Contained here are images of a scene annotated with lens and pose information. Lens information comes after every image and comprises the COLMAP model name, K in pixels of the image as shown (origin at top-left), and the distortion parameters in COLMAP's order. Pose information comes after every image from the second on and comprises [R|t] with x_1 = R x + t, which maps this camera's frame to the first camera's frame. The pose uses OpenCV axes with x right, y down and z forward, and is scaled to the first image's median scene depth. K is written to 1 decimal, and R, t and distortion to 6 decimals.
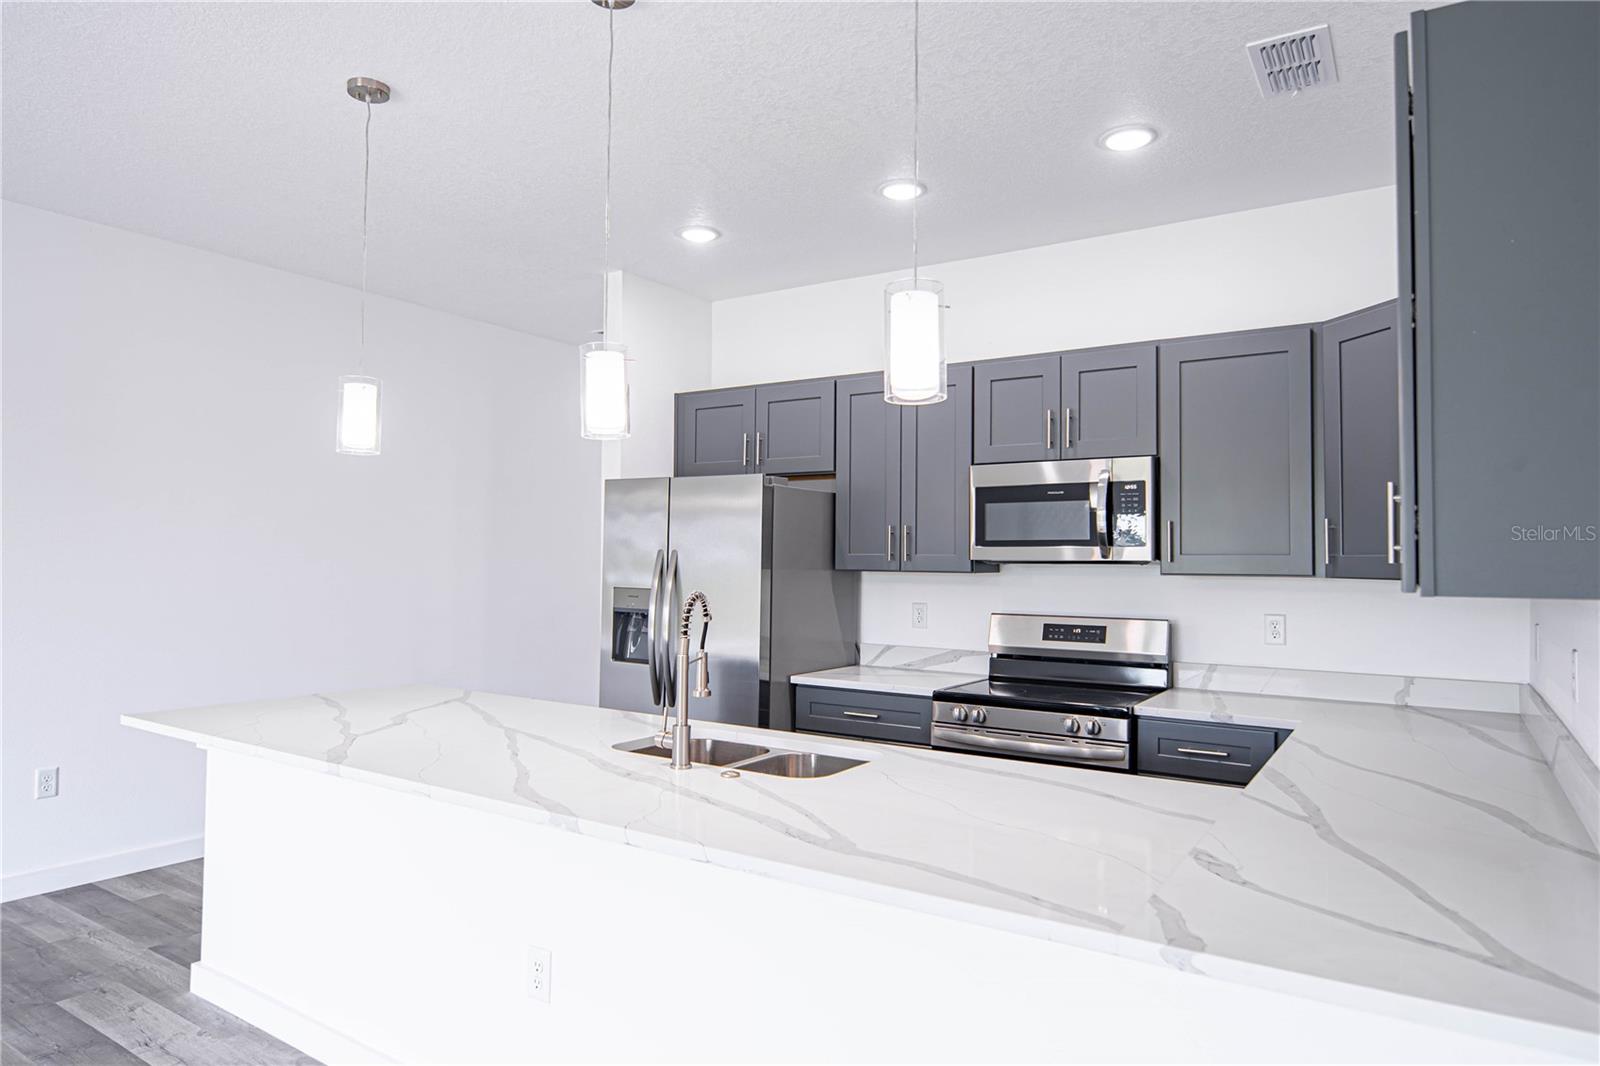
lens RADIAL K [[978.8, 0, 800.0], [0, 978.8, 533.0], [0, 0, 1]] dist [-0.019153, -0.000513]
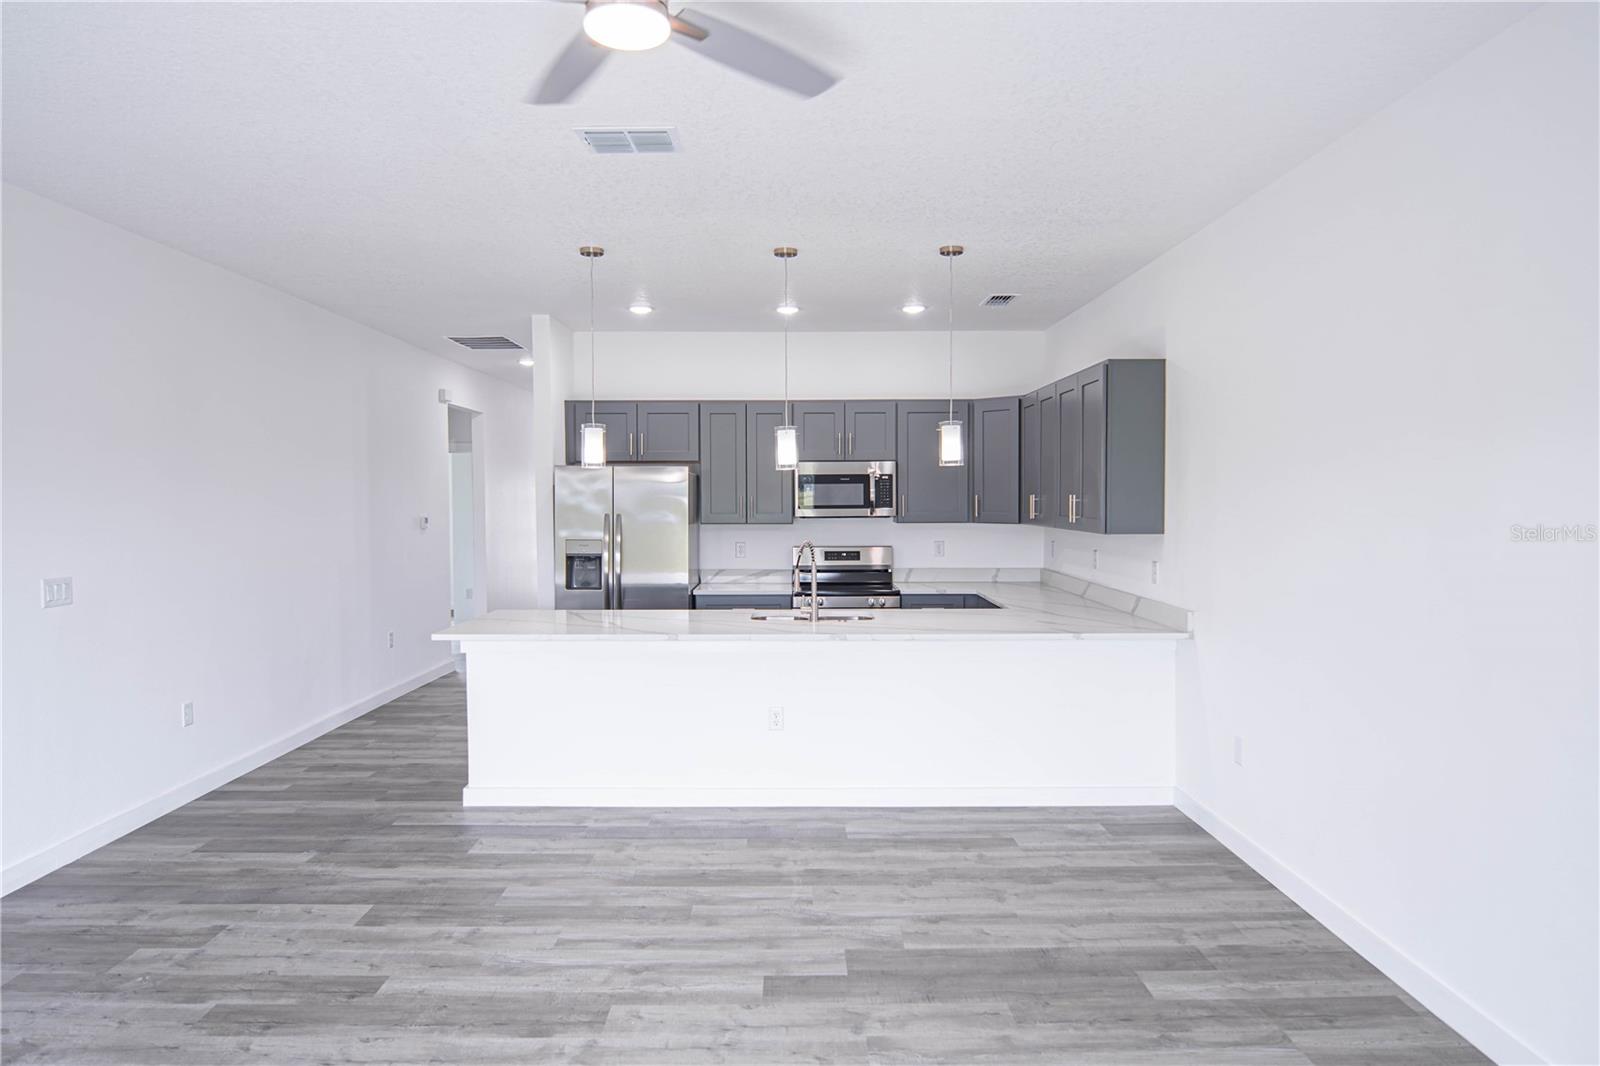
lens RADIAL K [[978.8, 0, 800.0], [0, 978.8, 533.0], [0, 0, 1]] dist [-0.019153, -0.000513]
pose [[0.832316, -0.033160, 0.553309, -0.787103], [-0.003010, 0.997924, 0.064334, -0.055489], [-0.554294, -0.055212, 0.830488, -0.454671]]
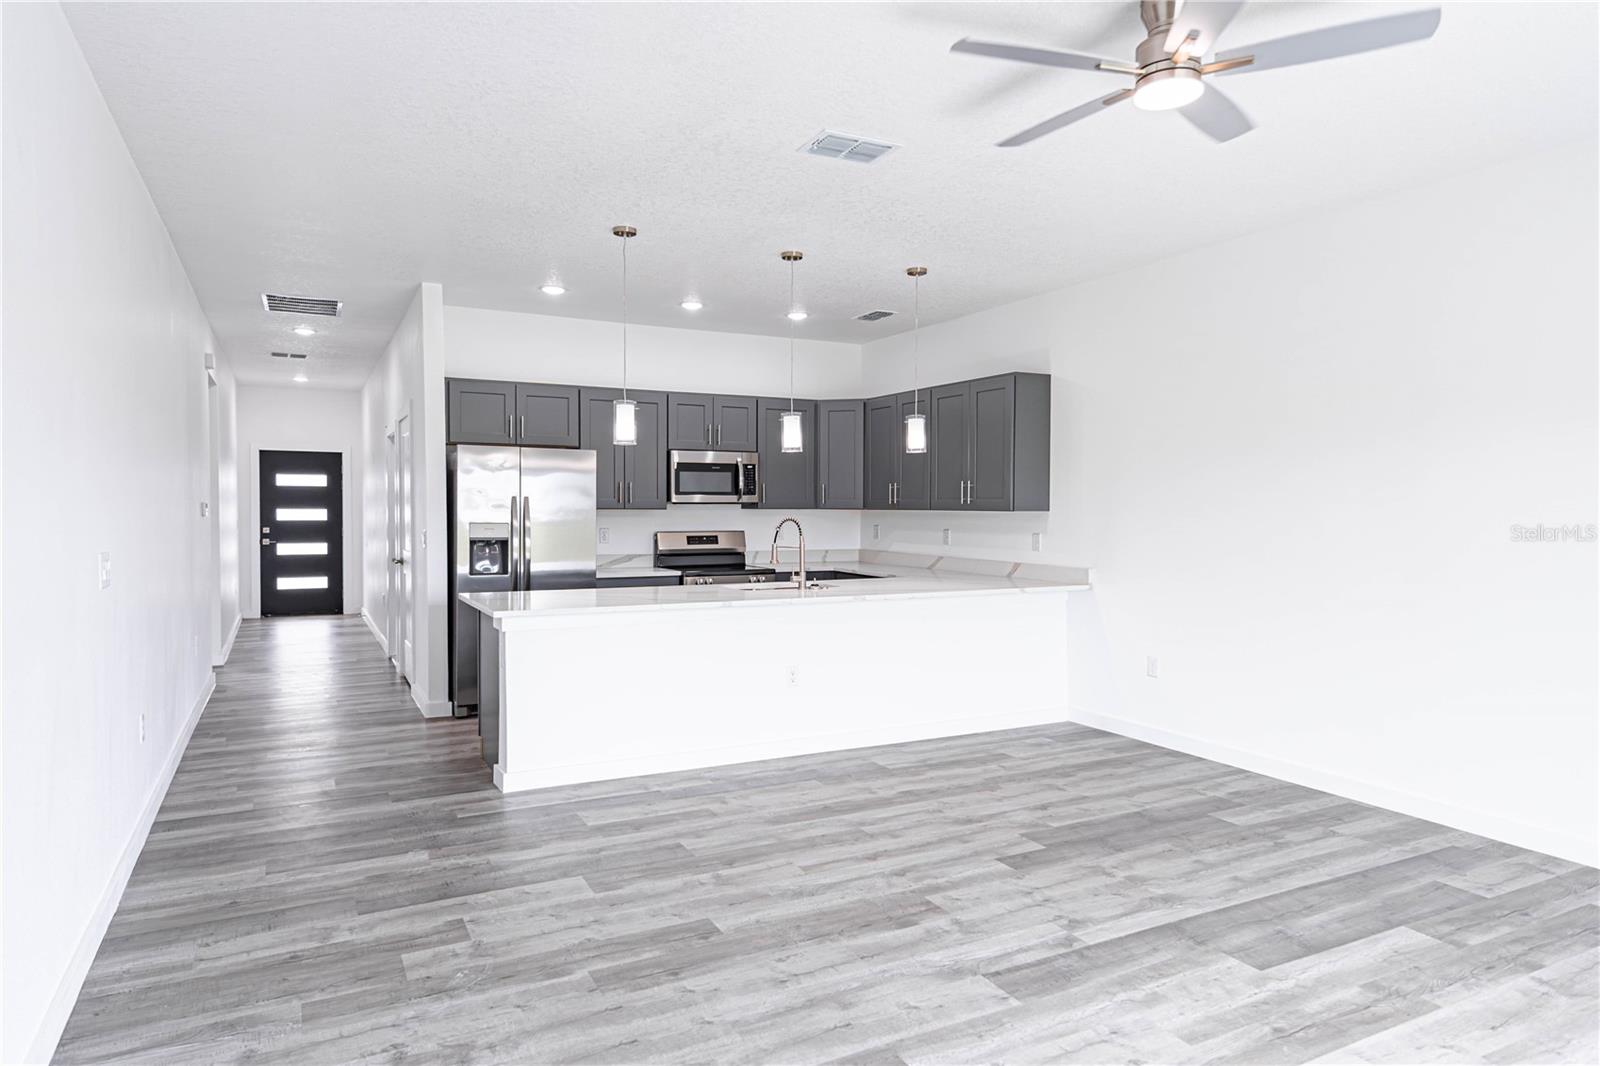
lens RADIAL K [[963.8, 0, 800.0], [0, 963.8, 533.0], [0, 0, 1]] dist [0.013206, -0.000109]
pose [[0.486877, -0.033067, 0.872844, -1.291338], [-0.021391, 0.998532, 0.049761, -0.009687], [-0.873208, -0.042898, 0.485455, -0.086434]]
